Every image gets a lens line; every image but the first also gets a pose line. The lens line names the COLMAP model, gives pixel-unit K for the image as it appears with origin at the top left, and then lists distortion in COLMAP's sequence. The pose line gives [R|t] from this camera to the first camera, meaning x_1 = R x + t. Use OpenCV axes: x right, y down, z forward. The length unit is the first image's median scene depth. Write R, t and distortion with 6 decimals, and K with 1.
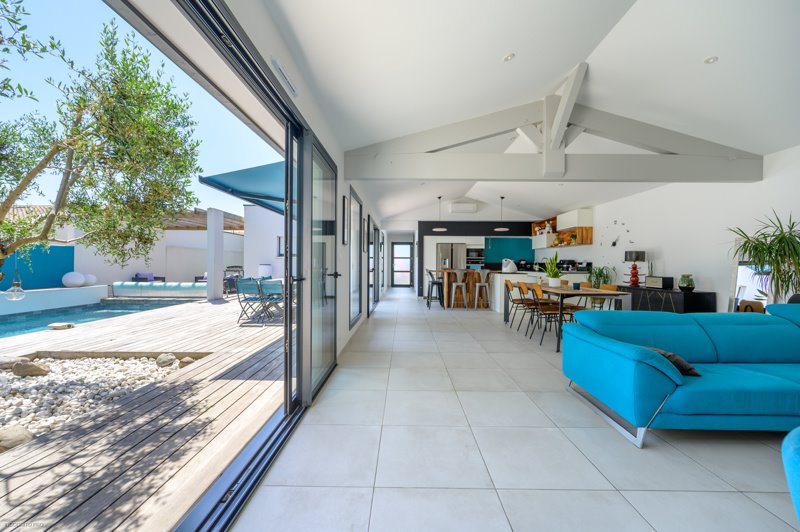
lens RADIAL K [[321.3, 0, 400.7], [0, 321.3, 264.4], [0, 0, 1]] dist [0.002760, -0.001088]
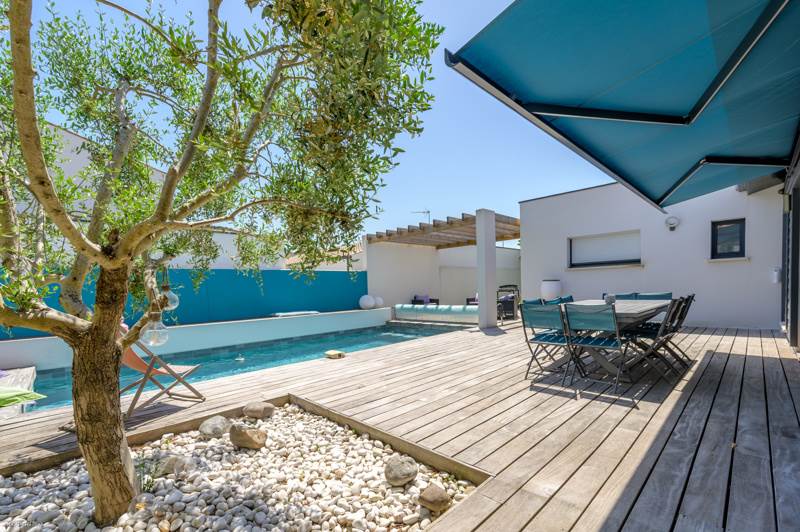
lens RADIAL K [[321.3, 0, 389.2], [0, 321.3, 299.9], [0, 0, 1]] dist [0.002760, -0.001088]
pose [[0.682465, -0.005475, -0.730897, -0.176523], [0.038020, 0.998884, 0.028019, 0.011573], [0.729928, -0.046911, 0.681912, 0.305738]]
